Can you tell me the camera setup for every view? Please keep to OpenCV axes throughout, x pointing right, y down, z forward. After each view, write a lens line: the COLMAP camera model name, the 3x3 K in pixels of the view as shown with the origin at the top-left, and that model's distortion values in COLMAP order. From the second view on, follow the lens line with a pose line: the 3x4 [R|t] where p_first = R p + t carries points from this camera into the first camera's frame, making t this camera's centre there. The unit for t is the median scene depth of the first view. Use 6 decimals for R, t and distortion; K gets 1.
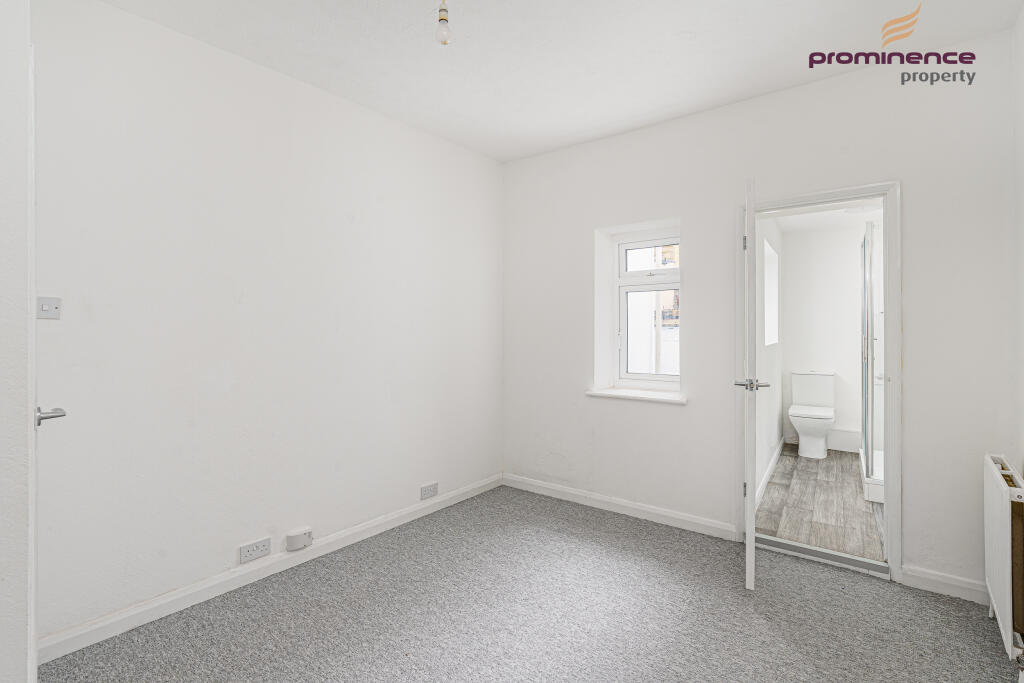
lens RADIAL K [[446.2, 0, 524.6], [0, 446.2, 335.6], [0, 0, 1]] dist [-0.003720, 0.000036]
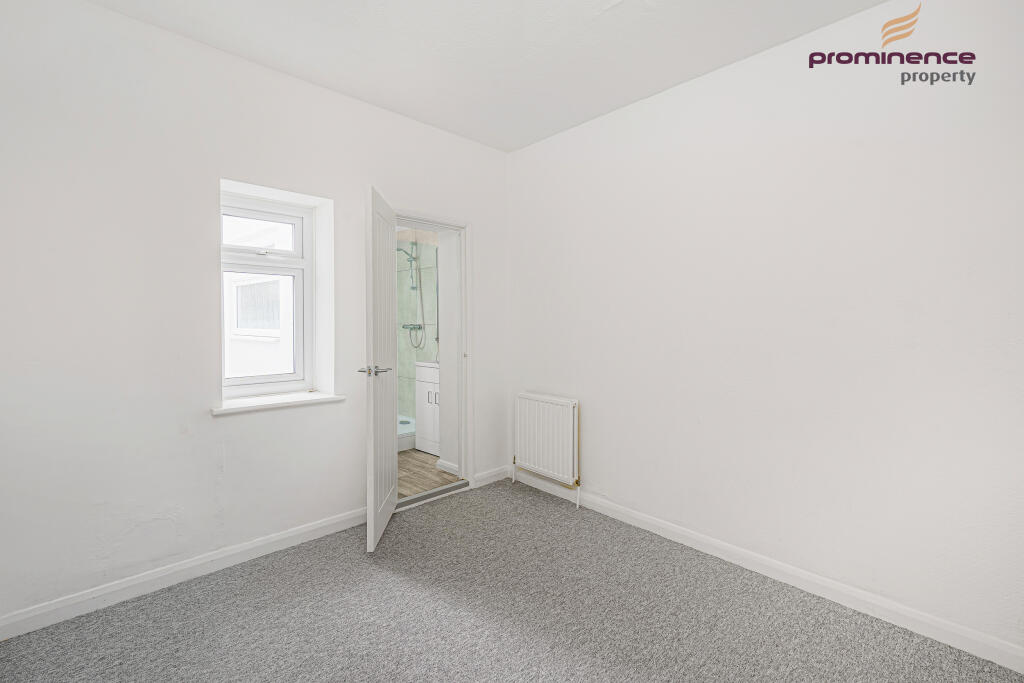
lens RADIAL K [[446.2, 0, 524.6], [0, 446.2, 335.6], [0, 0, 1]] dist [-0.003720, 0.000036]
pose [[0.185109, -0.026457, 0.982362, -0.492598], [0.003246, 0.999649, 0.026310, -0.007855], [-0.982713, -0.001681, 0.185130, 0.431848]]
